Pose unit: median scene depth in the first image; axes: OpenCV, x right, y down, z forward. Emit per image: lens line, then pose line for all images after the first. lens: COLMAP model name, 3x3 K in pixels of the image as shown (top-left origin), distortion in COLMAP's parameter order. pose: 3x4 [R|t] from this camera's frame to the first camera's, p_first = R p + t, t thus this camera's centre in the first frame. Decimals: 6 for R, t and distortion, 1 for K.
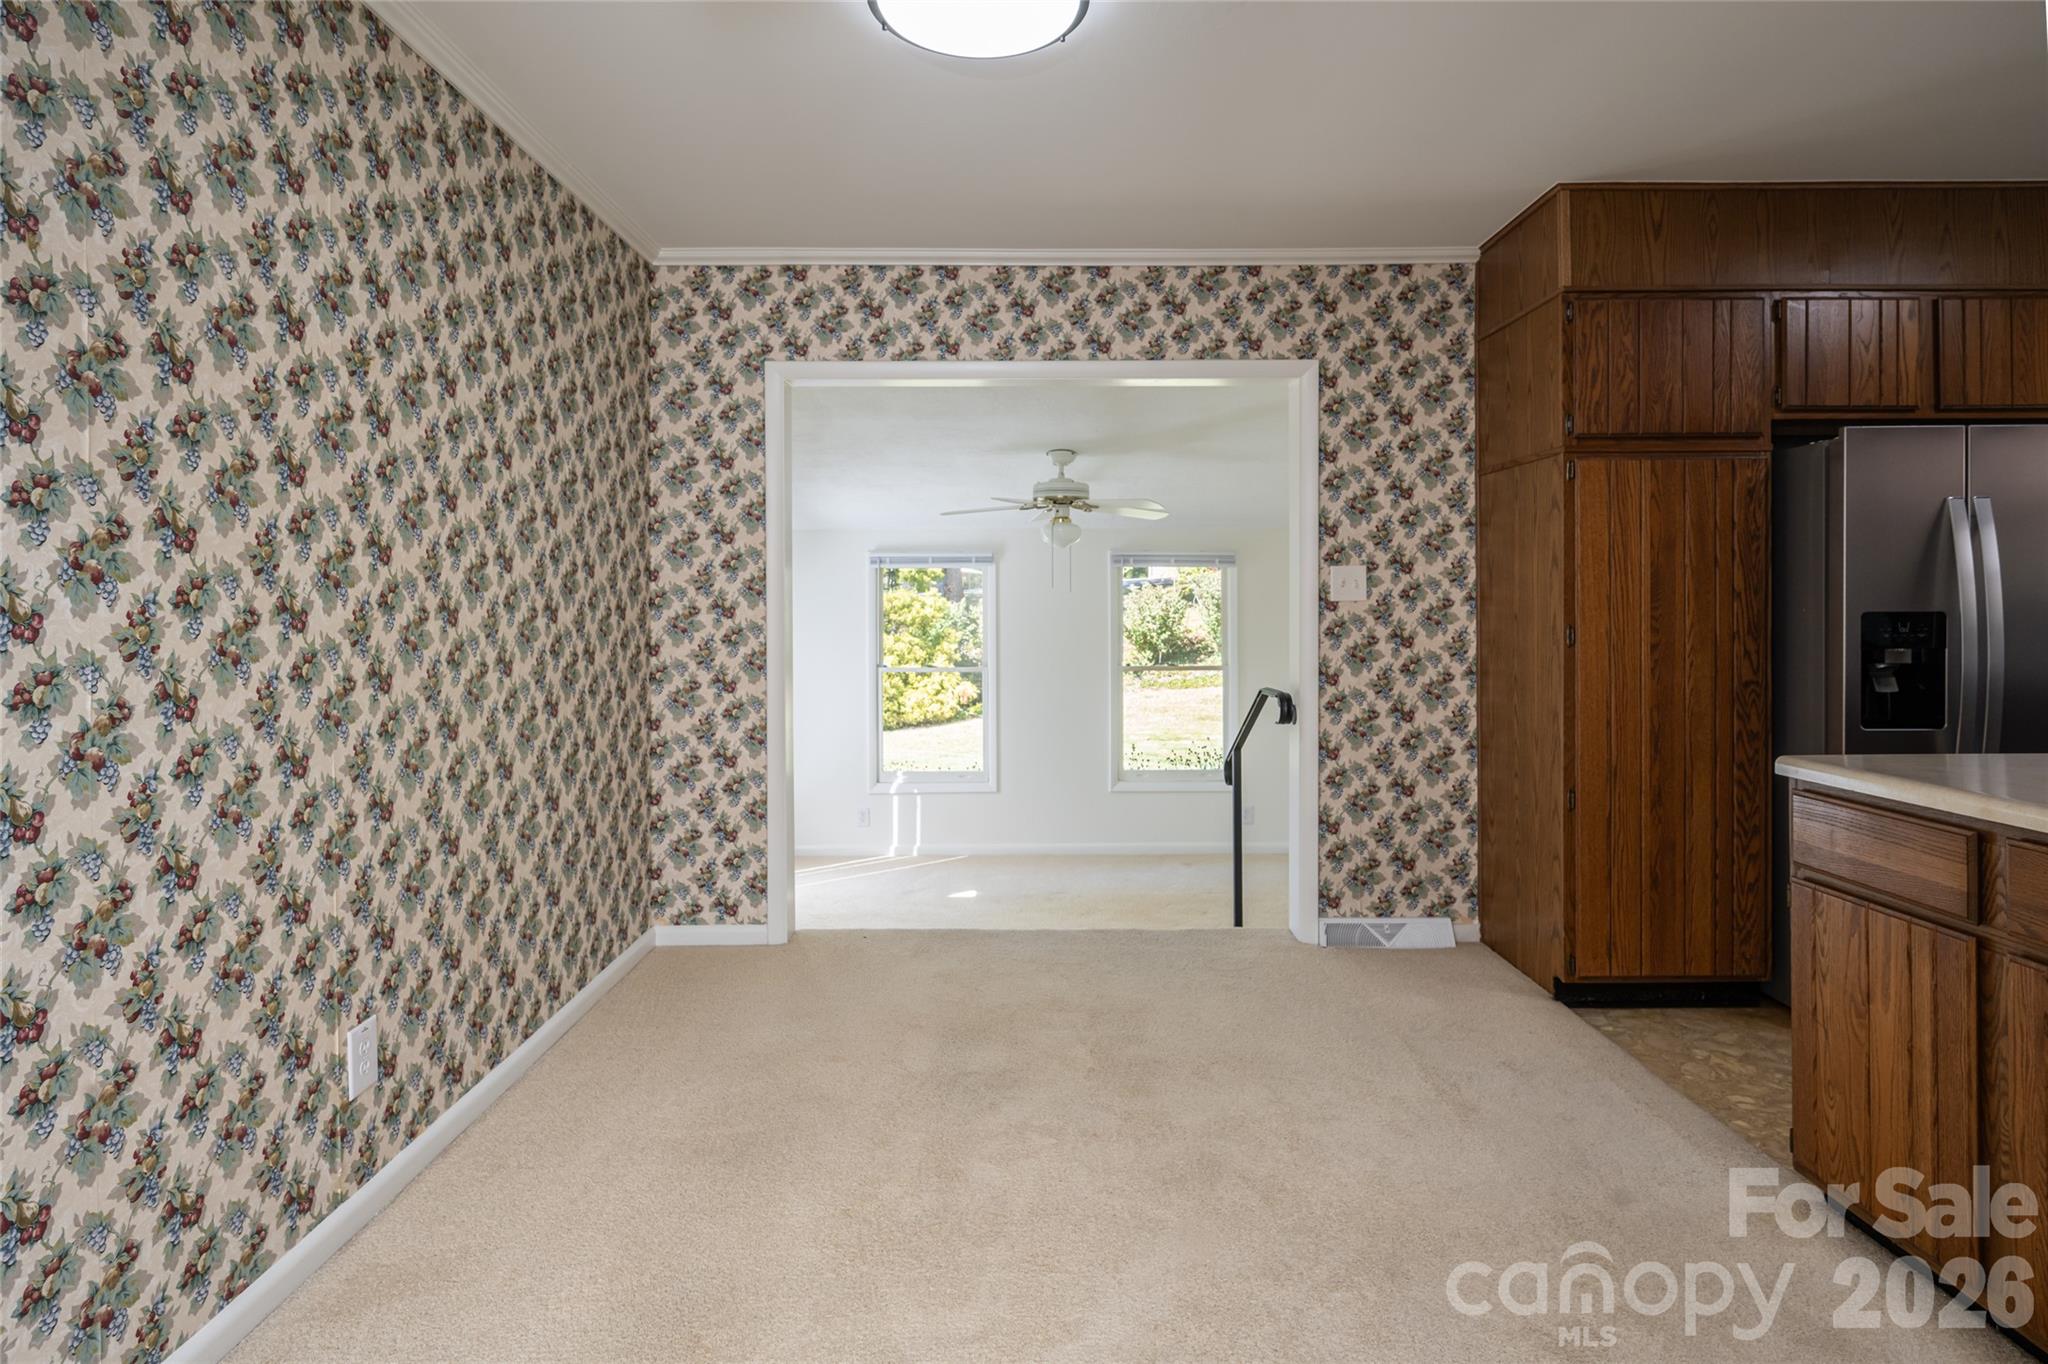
lens RADIAL K [[1083.7, 0, 1025.9], [0, 1083.7, 607.0], [0, 0, 1]] dist [-0.000727, -0.000222]
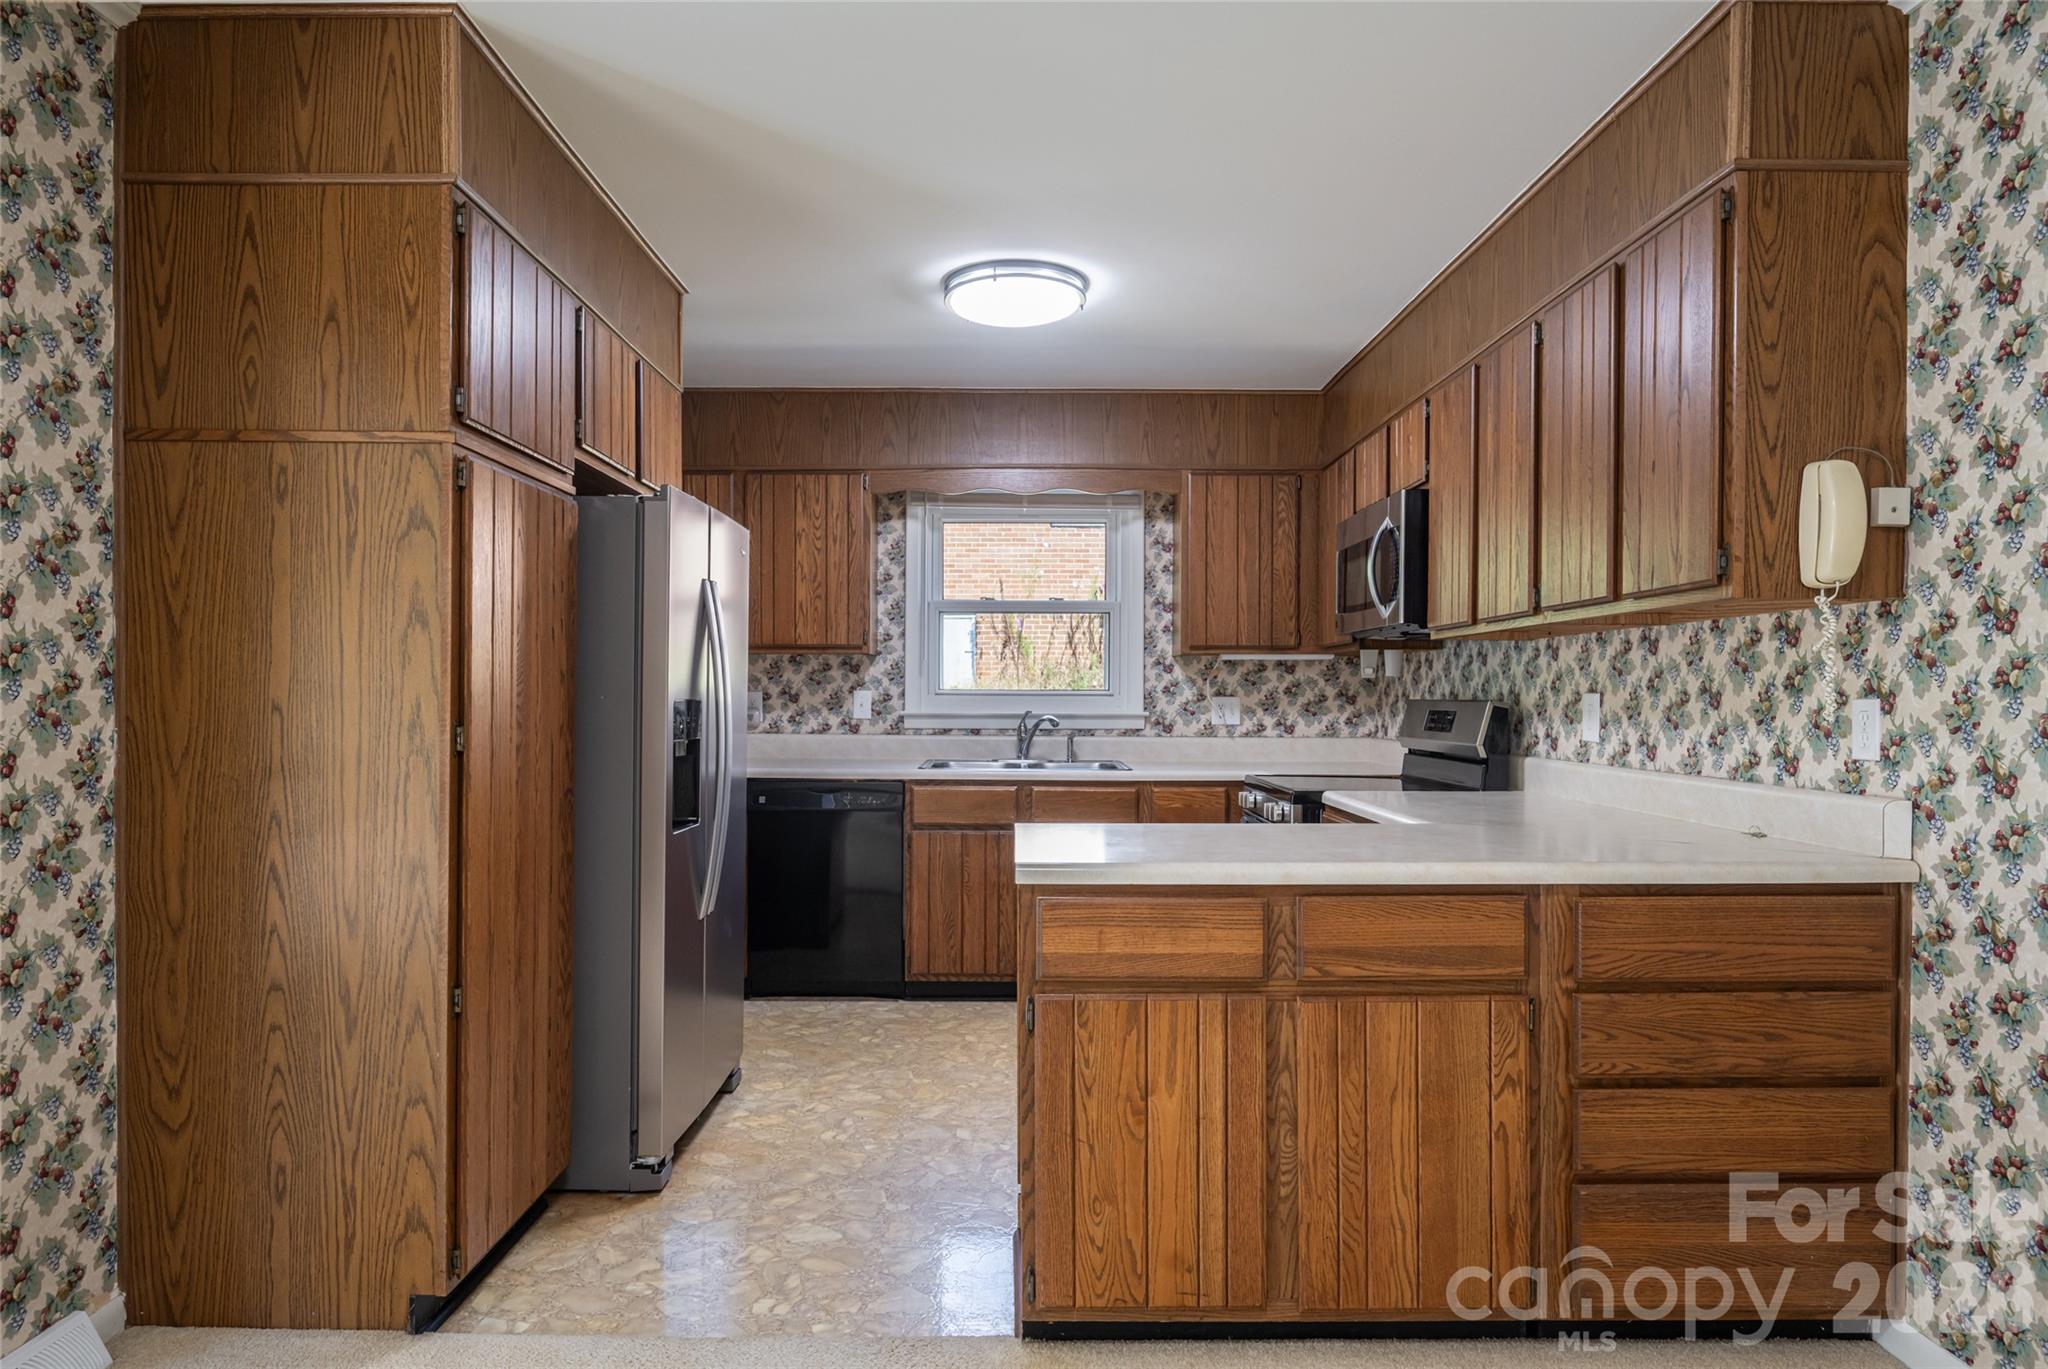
lens RADIAL K [[1218.2, 0, 1001.3], [0, 1218.2, 707.4], [0, 0, 1]] dist [-0.003627, 0.000670]
pose [[0.005787, -0.007422, 0.999956, -0.166191], [-0.003913, 0.999965, 0.007445, 0.001996], [-0.999976, -0.003956, 0.005758, 0.571343]]
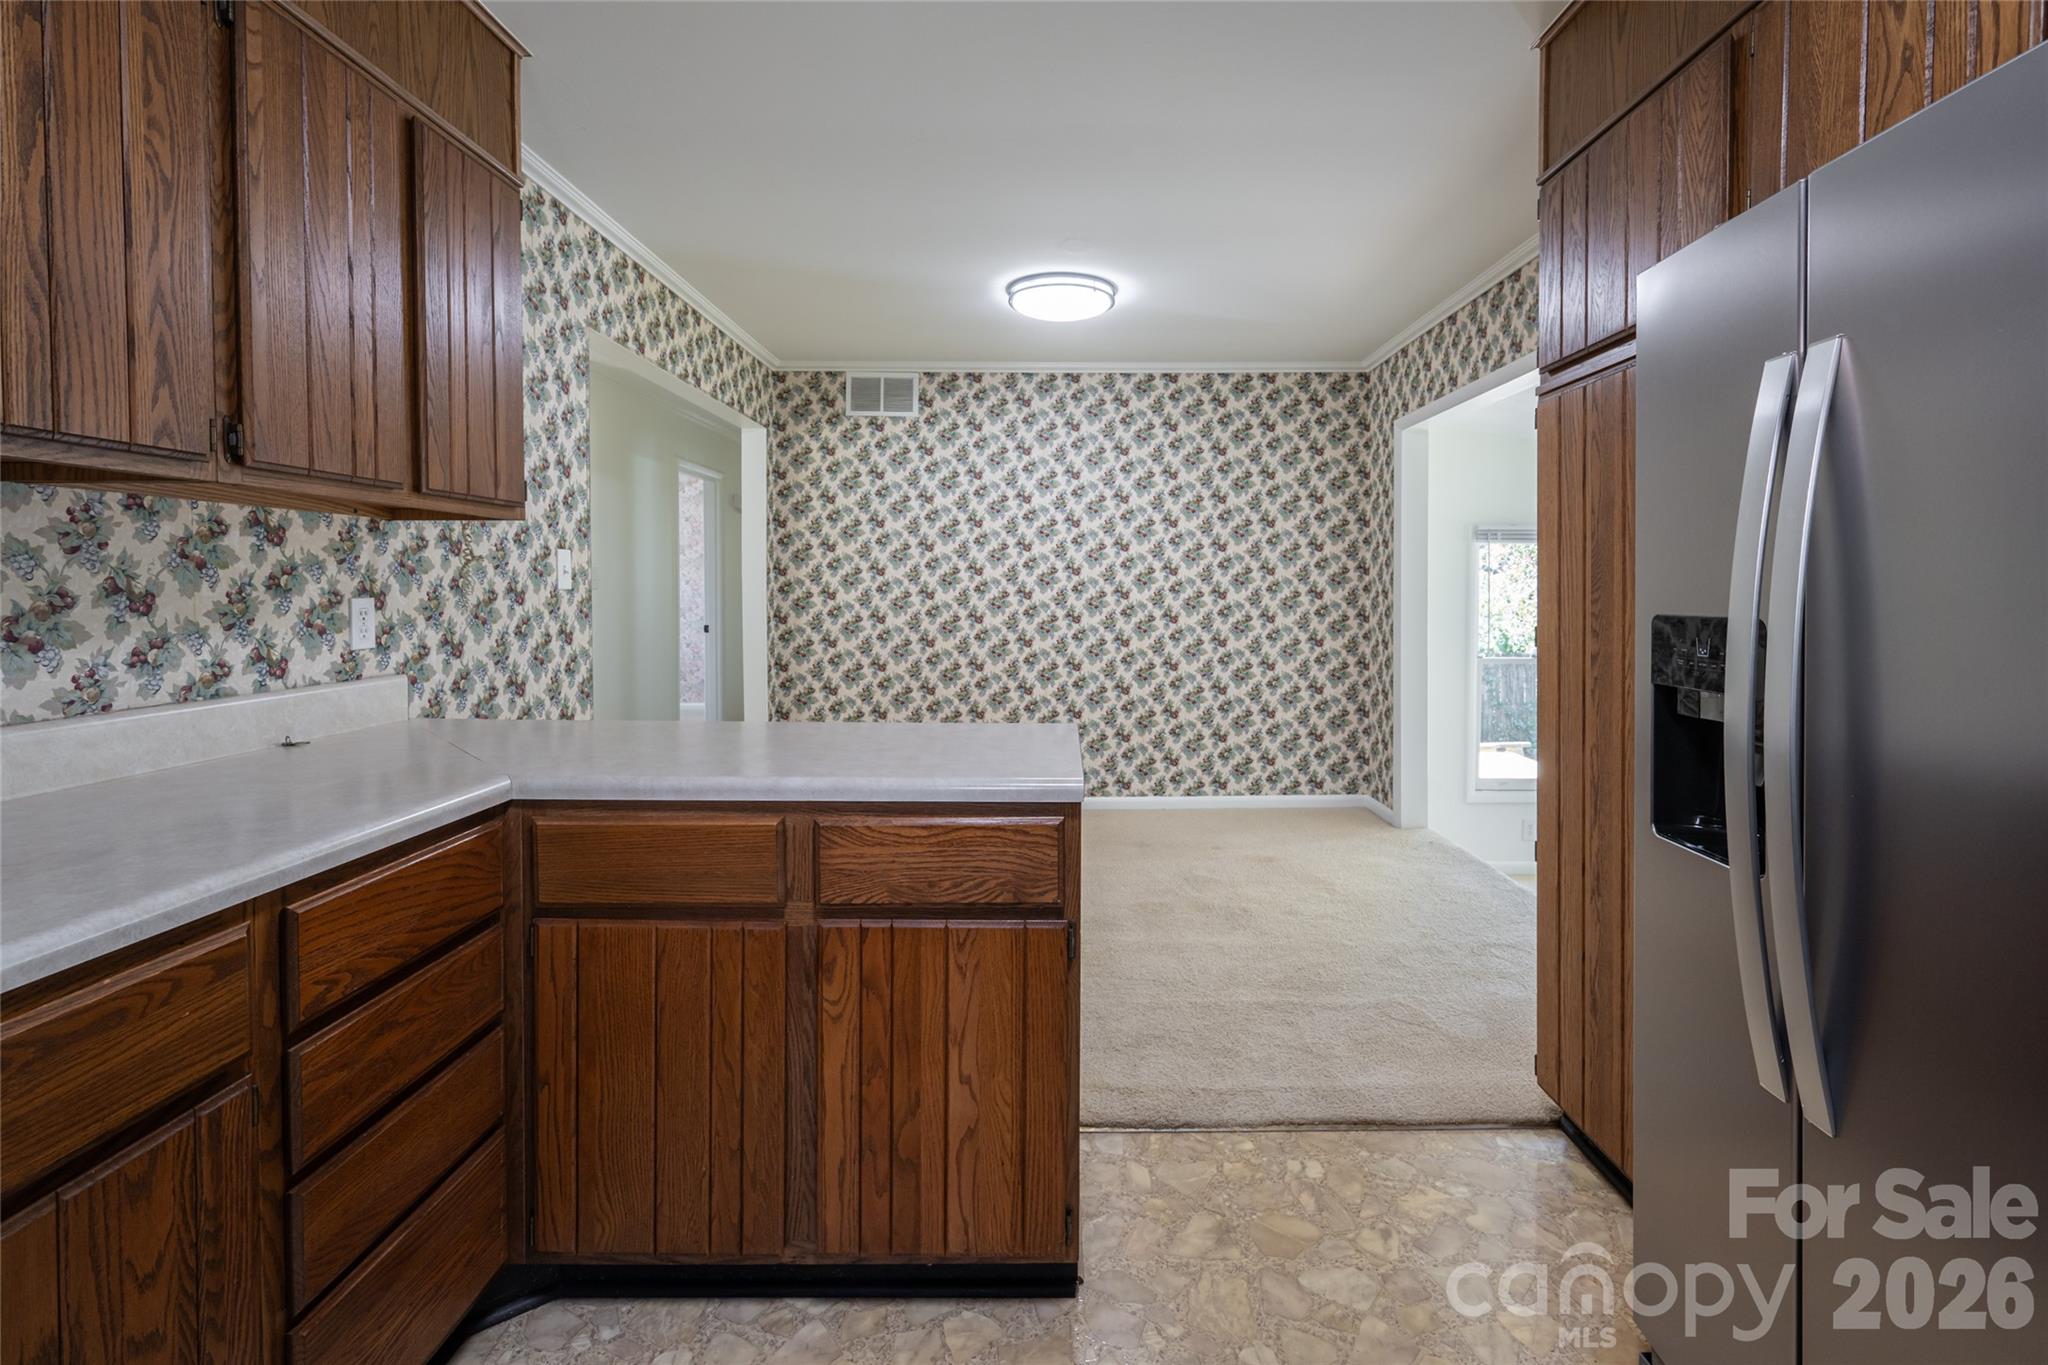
lens RADIAL K [[900.7, 0, 1038.3], [0, 900.7, 607.7], [0, 0, 1]] dist [-0.001333, -0.000518]
pose [[-0.020257, 0.023872, -0.999510, 0.949469], [-0.000434, 0.999715, 0.023886, -0.006389], [0.999795, 0.000918, -0.020240, 0.555897]]
